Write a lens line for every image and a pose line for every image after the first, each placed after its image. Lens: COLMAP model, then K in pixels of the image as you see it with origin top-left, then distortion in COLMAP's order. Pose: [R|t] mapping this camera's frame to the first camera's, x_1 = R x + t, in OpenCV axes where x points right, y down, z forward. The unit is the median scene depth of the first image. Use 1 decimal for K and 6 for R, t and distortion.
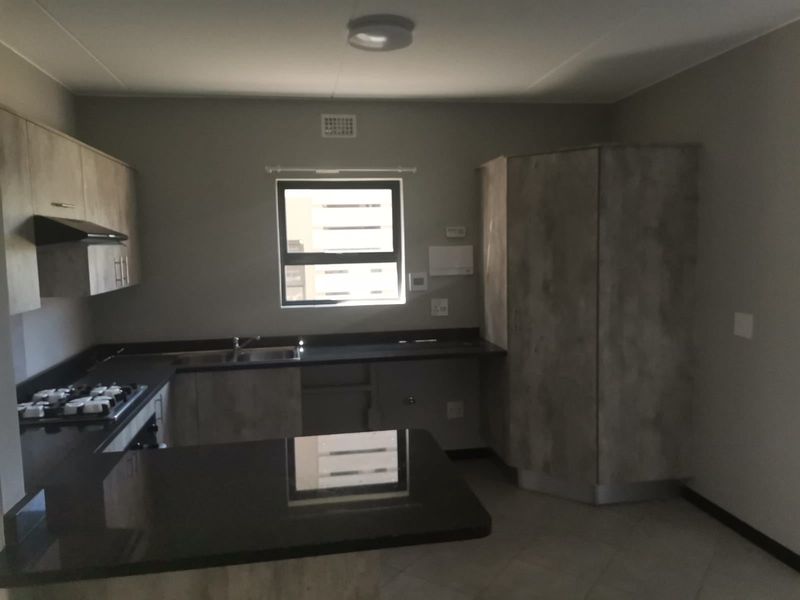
lens RADIAL K [[606.5, 0, 399.7], [0, 606.5, 298.9], [0, 0, 1]] dist [0.032466, -0.012461]
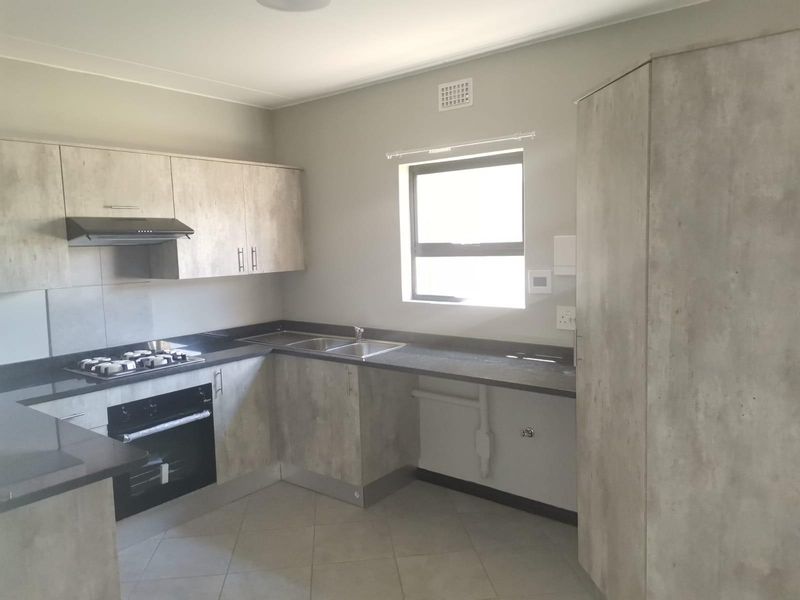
lens RADIAL K [[606.5, 0, 398.8], [0, 606.5, 301.4], [0, 0, 1]] dist [0.032466, -0.012461]
pose [[0.656843, 0.079703, -0.749803, 0.511258], [-0.055089, 0.996813, 0.057701, -0.040157], [0.752012, 0.003406, 0.659140, 0.378947]]
